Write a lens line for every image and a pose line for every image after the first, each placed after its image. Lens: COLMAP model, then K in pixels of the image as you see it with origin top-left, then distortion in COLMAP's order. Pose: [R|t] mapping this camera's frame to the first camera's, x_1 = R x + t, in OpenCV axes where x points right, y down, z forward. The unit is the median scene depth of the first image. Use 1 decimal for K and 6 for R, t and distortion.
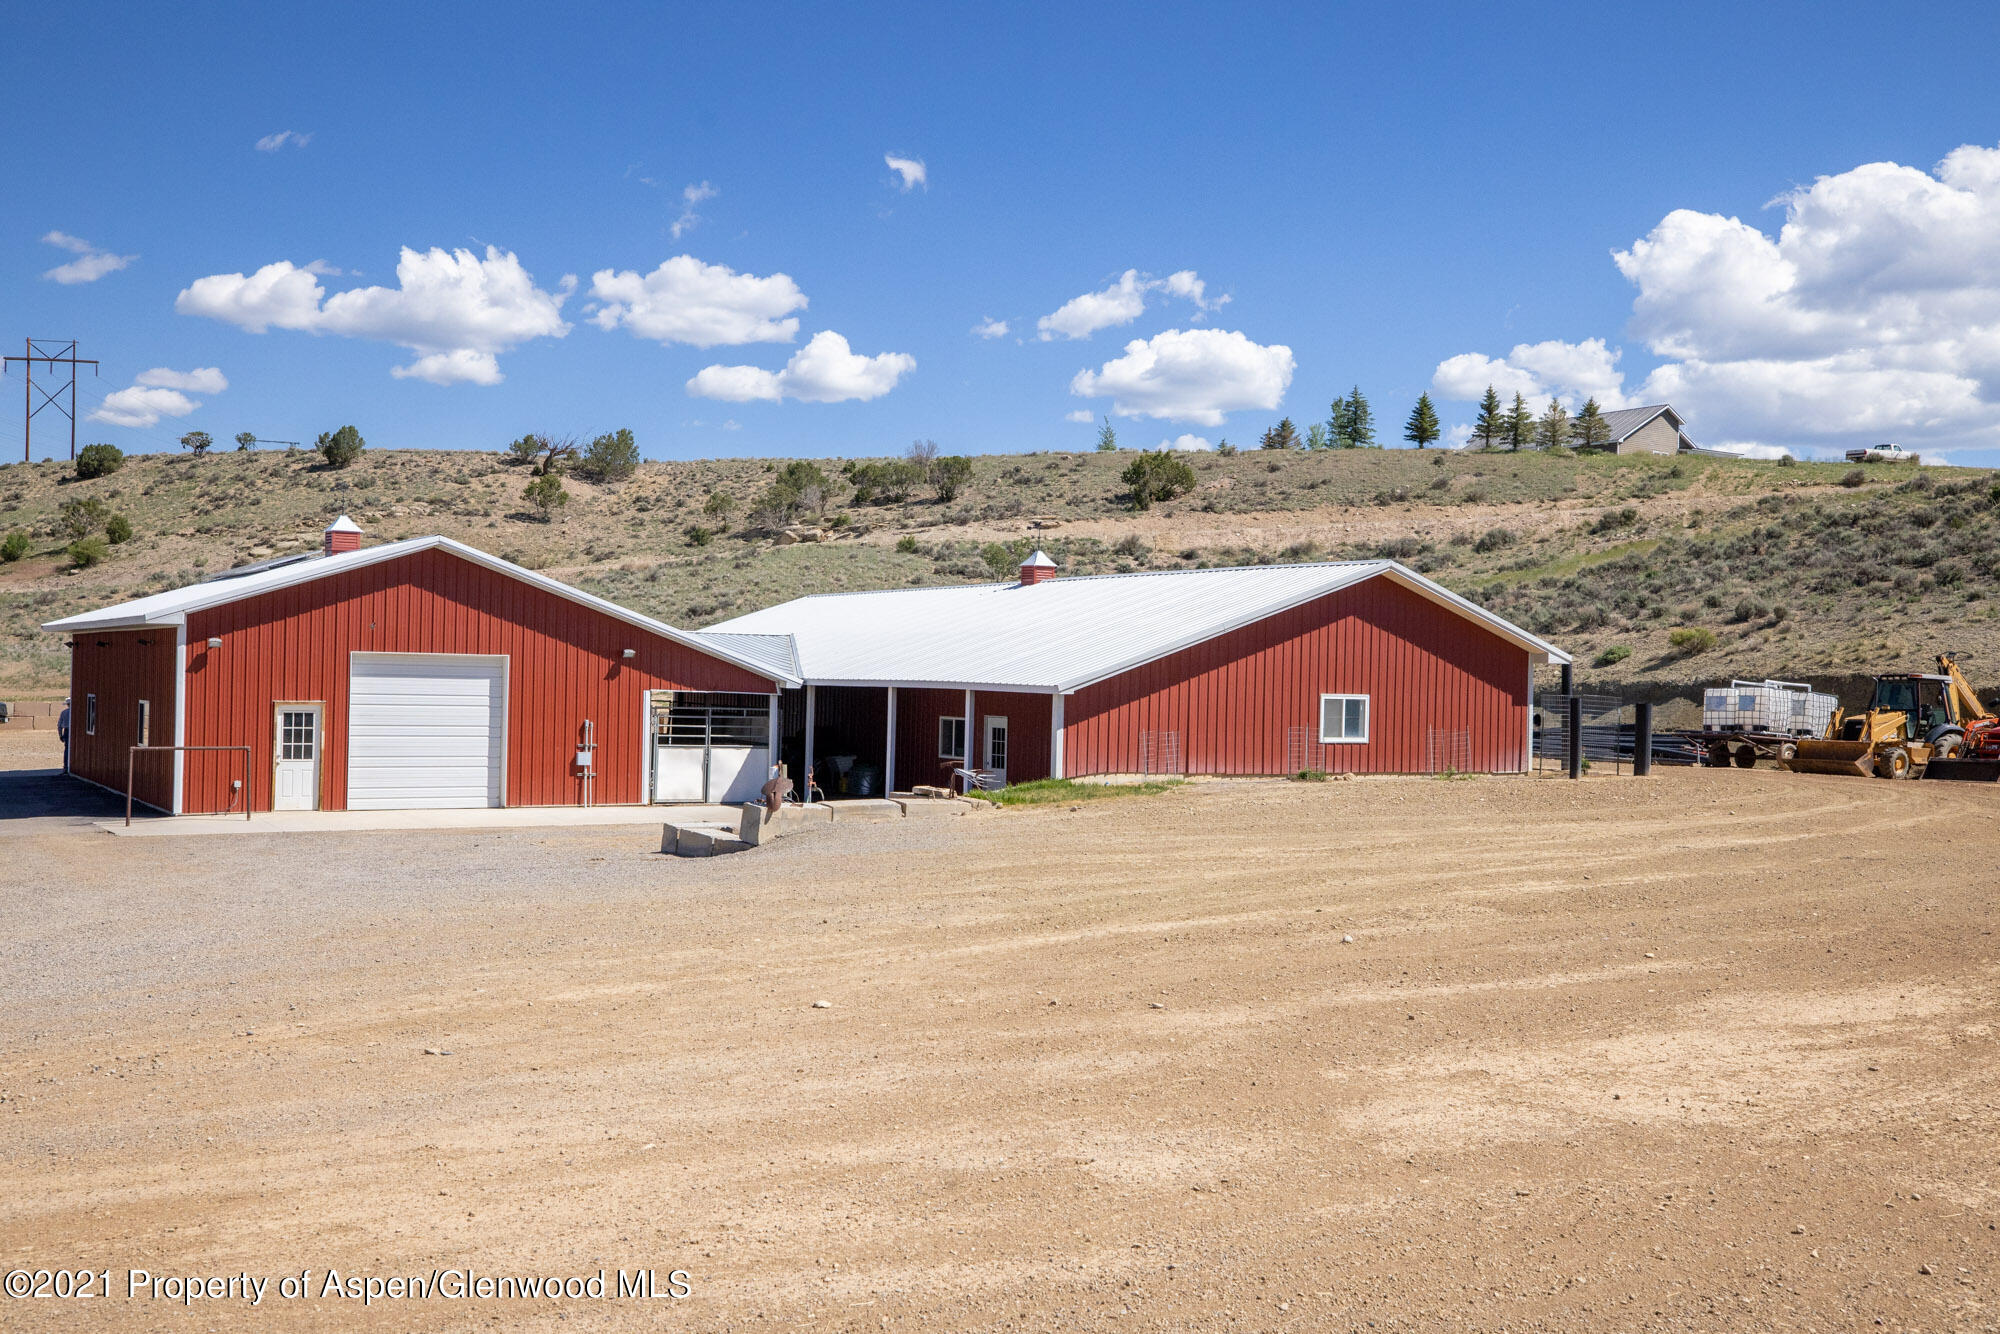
lens RADIAL K [[1881.6, 0, 997.1], [0, 1881.6, 667.5], [0, 0, 1]] dist [0.016278, 0.109432]
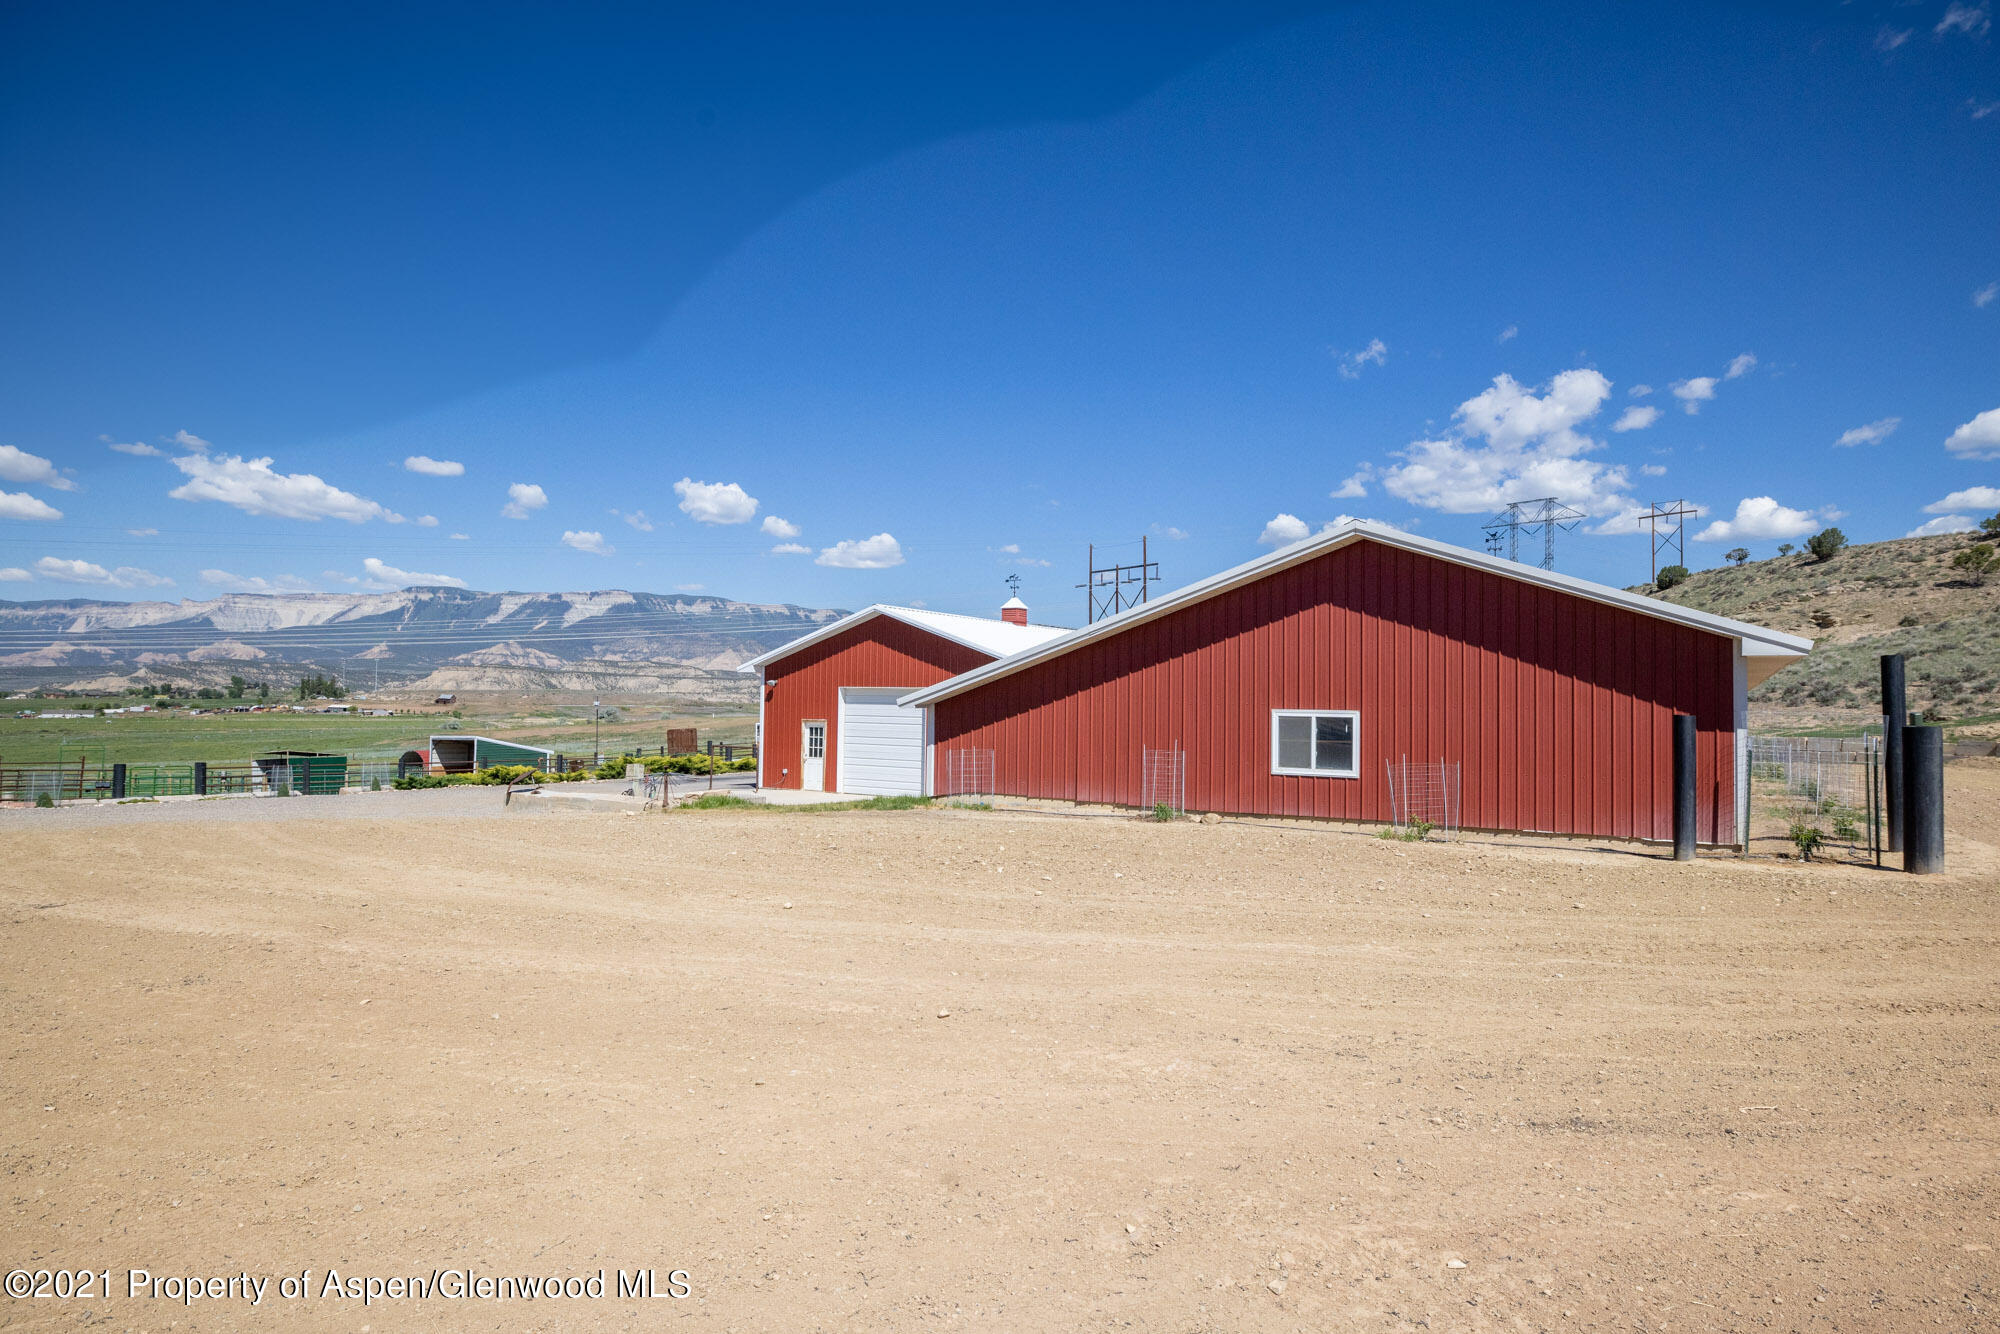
lens RADIAL K [[1163.0, 0, 1000.0], [0, 1163.0, 667.0], [0, 0, 1]] dist [0.047225, 0.000085]
pose [[0.422554, -0.043327, -0.905302, 0.525966], [-0.003017, 0.998784, -0.049209, 0.019567], [0.906333, 0.023524, 0.421910, 0.680484]]
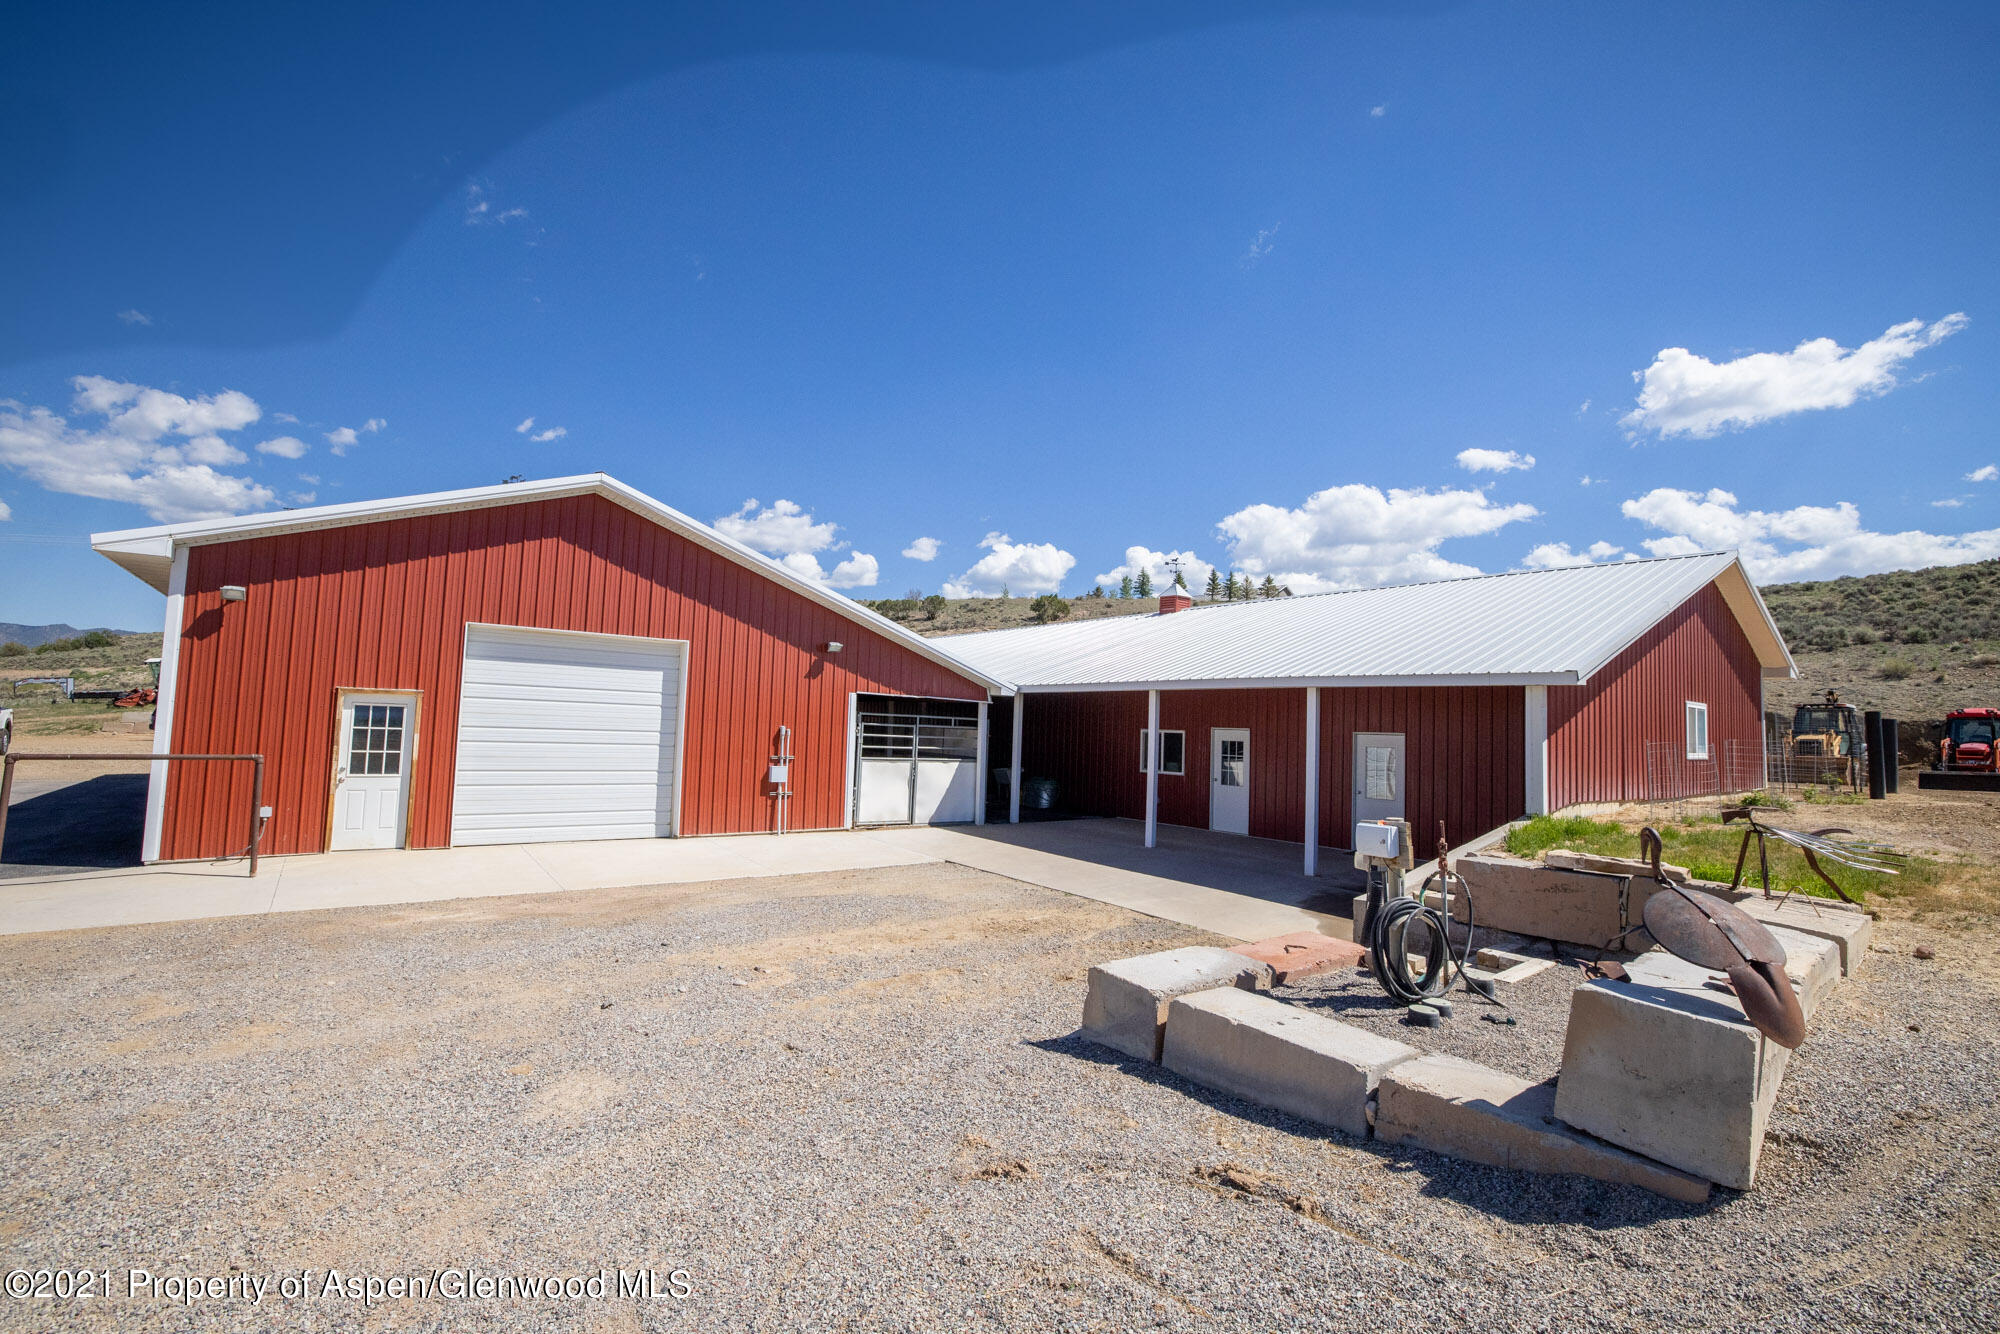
lens RADIAL K [[883.6, 0, 998.5], [0, 883.6, 663.3], [0, 0, 1]] dist [-0.026898, 0.000123]
pose [[0.995620, 0.018270, 0.091692, -0.161864], [-0.012566, 0.997972, -0.062404, 0.023494], [-0.092646, 0.060979, 0.993830, 0.615589]]
